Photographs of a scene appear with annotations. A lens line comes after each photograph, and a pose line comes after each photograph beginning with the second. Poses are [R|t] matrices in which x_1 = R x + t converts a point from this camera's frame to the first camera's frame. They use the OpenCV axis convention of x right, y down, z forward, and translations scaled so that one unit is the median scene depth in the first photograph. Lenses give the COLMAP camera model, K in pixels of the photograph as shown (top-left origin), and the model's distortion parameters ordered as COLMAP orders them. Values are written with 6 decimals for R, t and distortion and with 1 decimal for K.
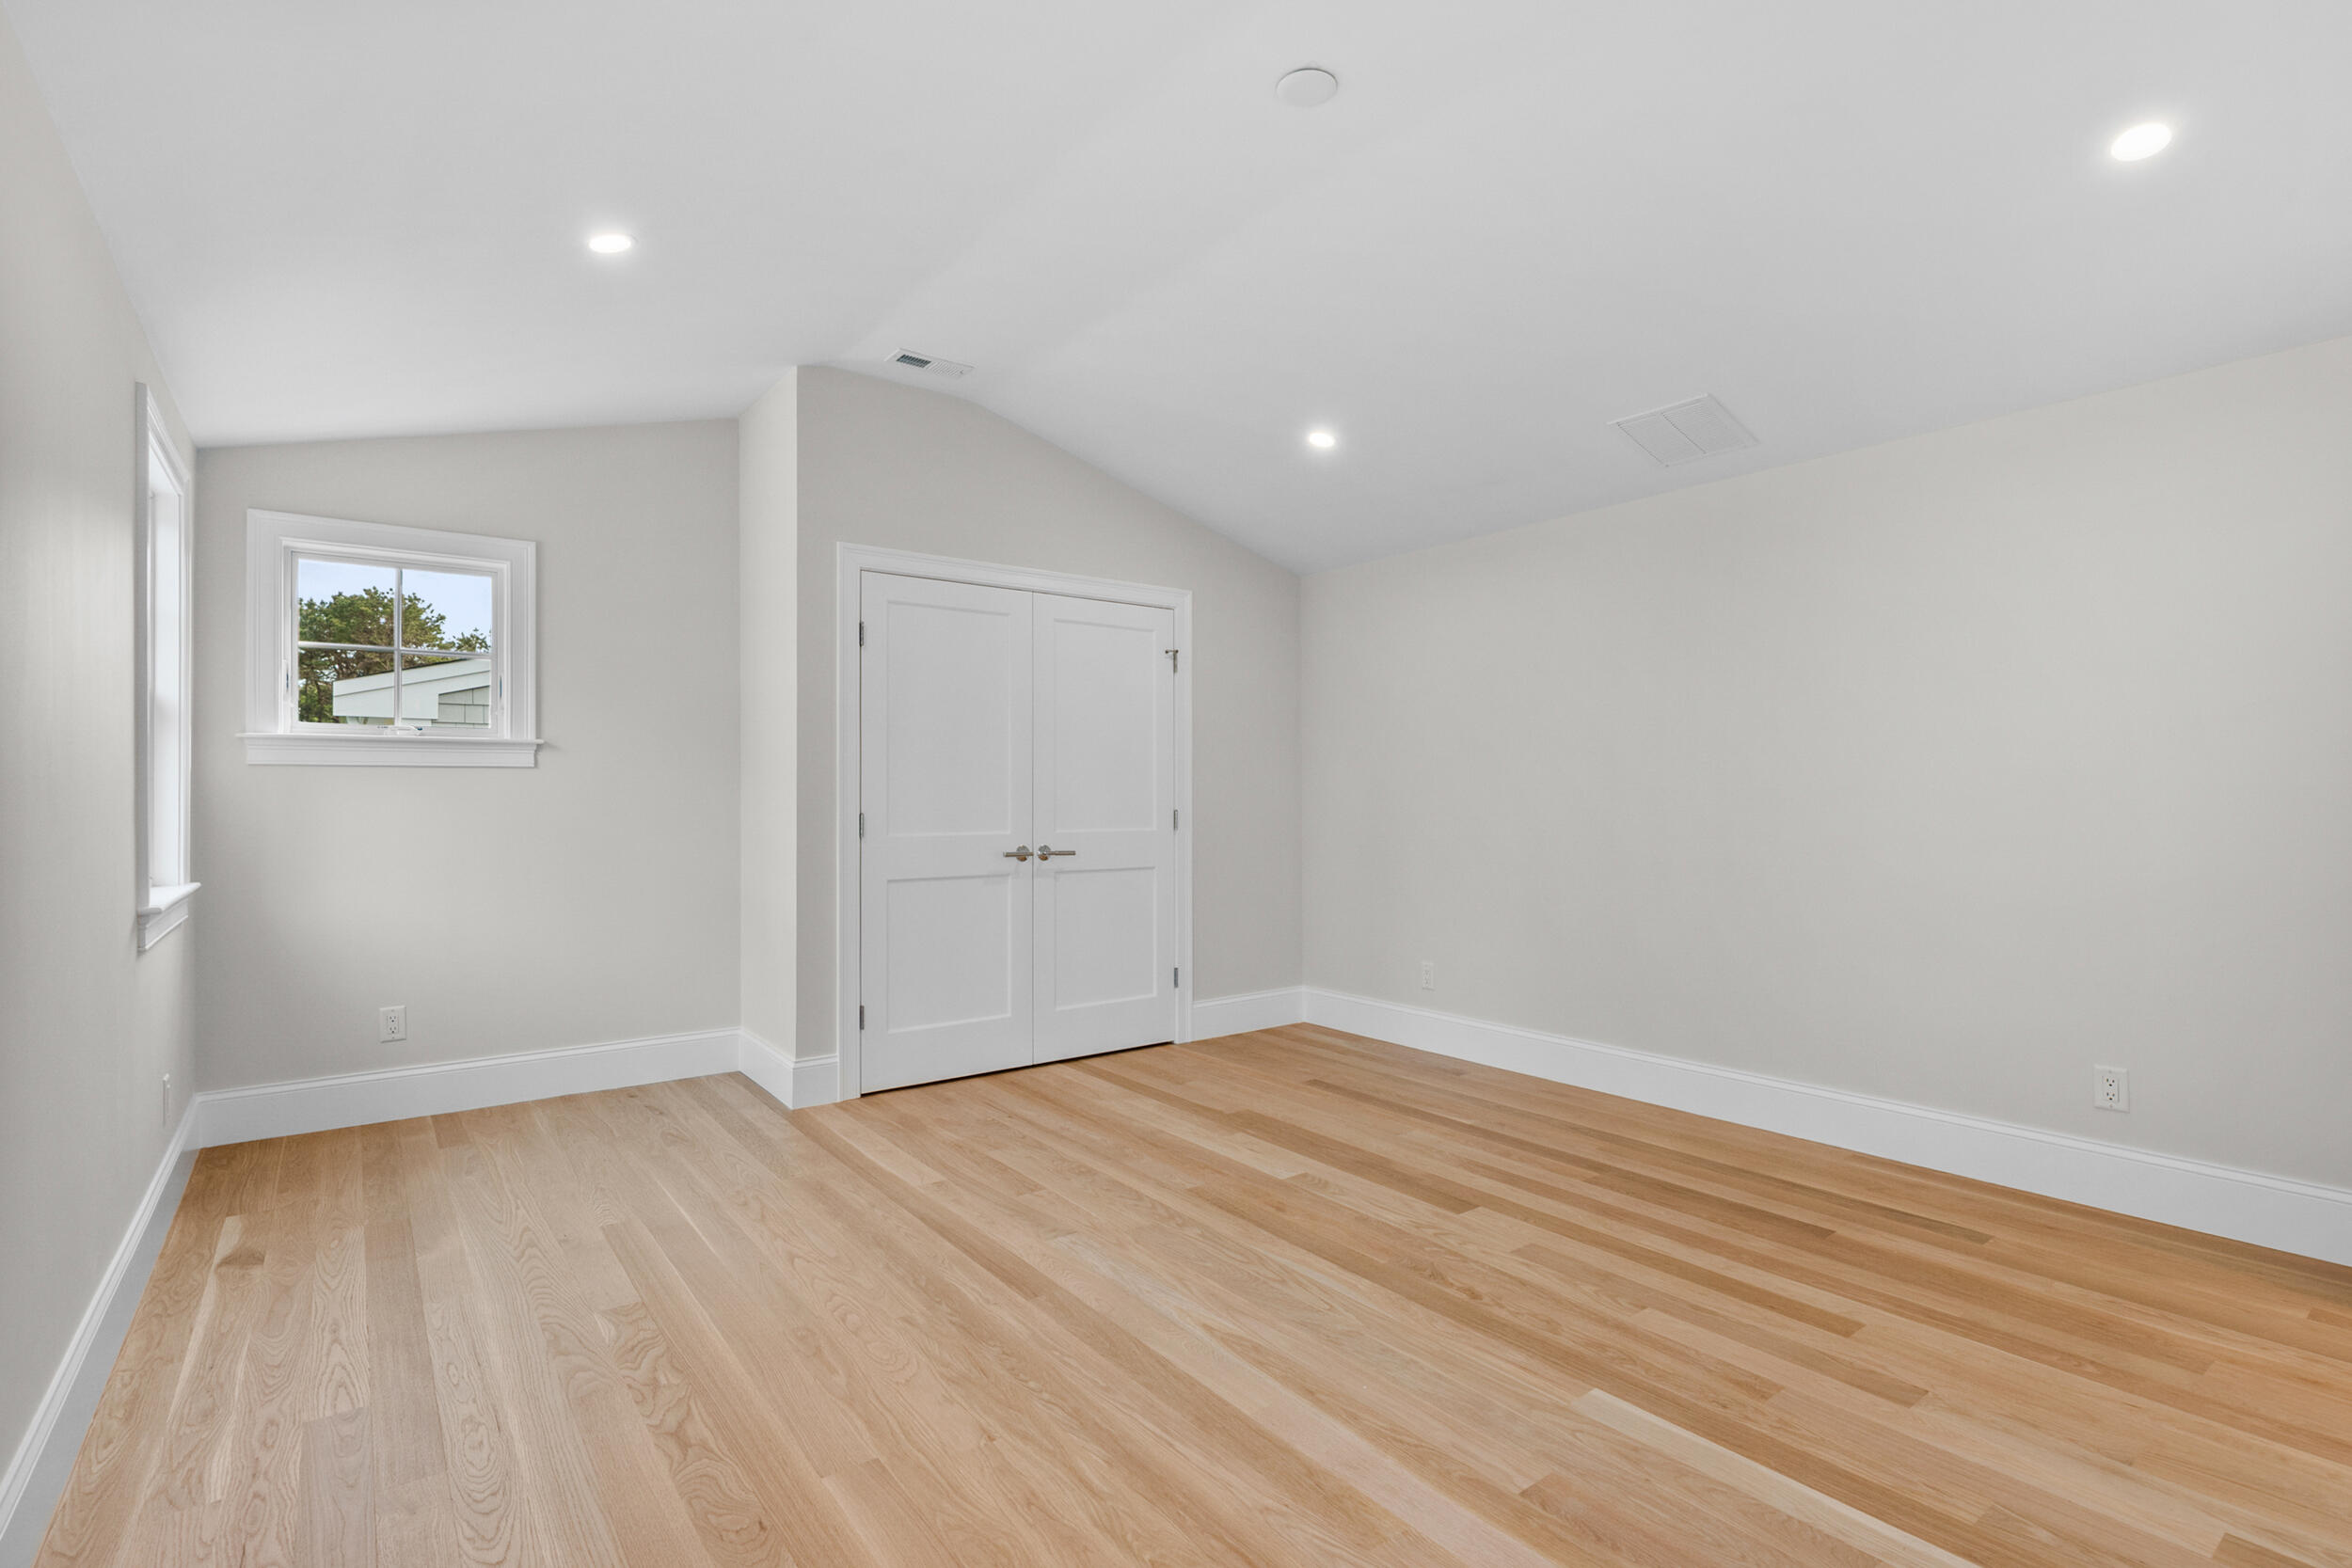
lens RADIAL K [[1024.7, 0, 1176.9], [0, 1024.7, 801.5], [0, 0, 1]] dist [0.000346, 0.000041]
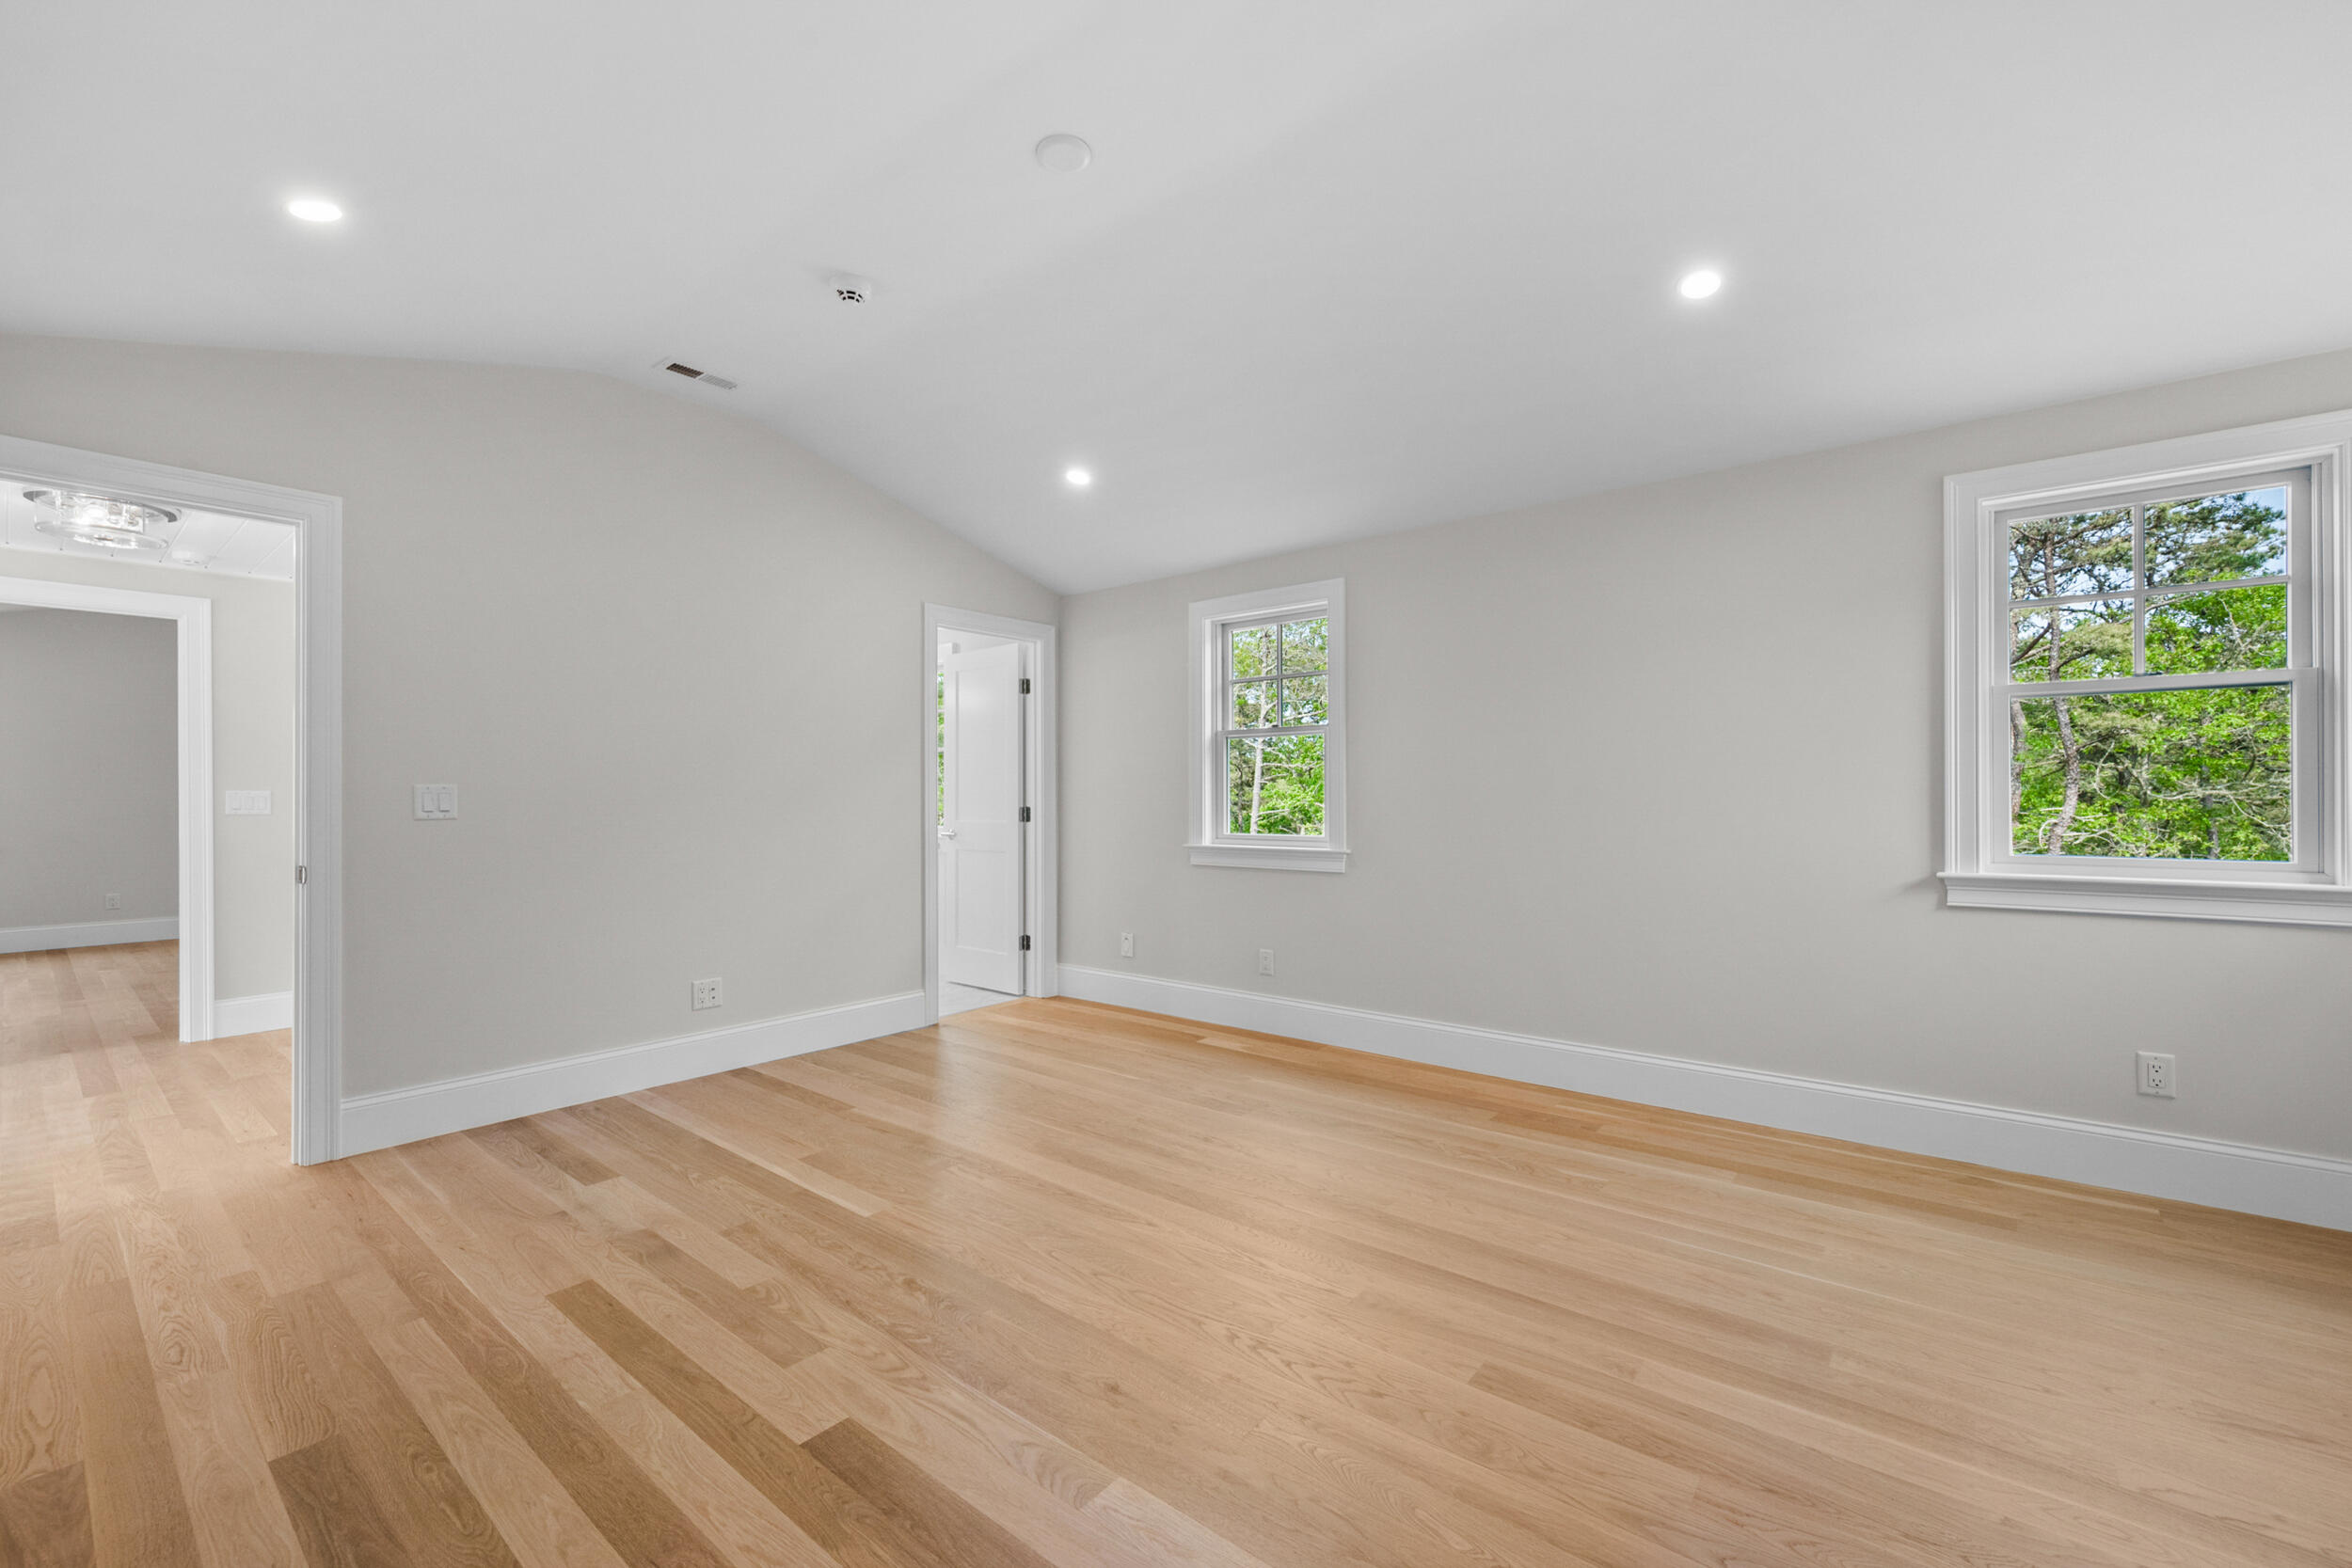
lens RADIAL K [[1024.7, 0, 1176.9], [0, 1024.7, 801.5], [0, 0, 1]] dist [0.000346, 0.000041]
pose [[-0.972163, 0.007898, -0.234174, 0.265722], [0.006118, 0.999947, 0.008328, -0.004666], [0.234227, 0.006664, -0.972159, 2.051917]]
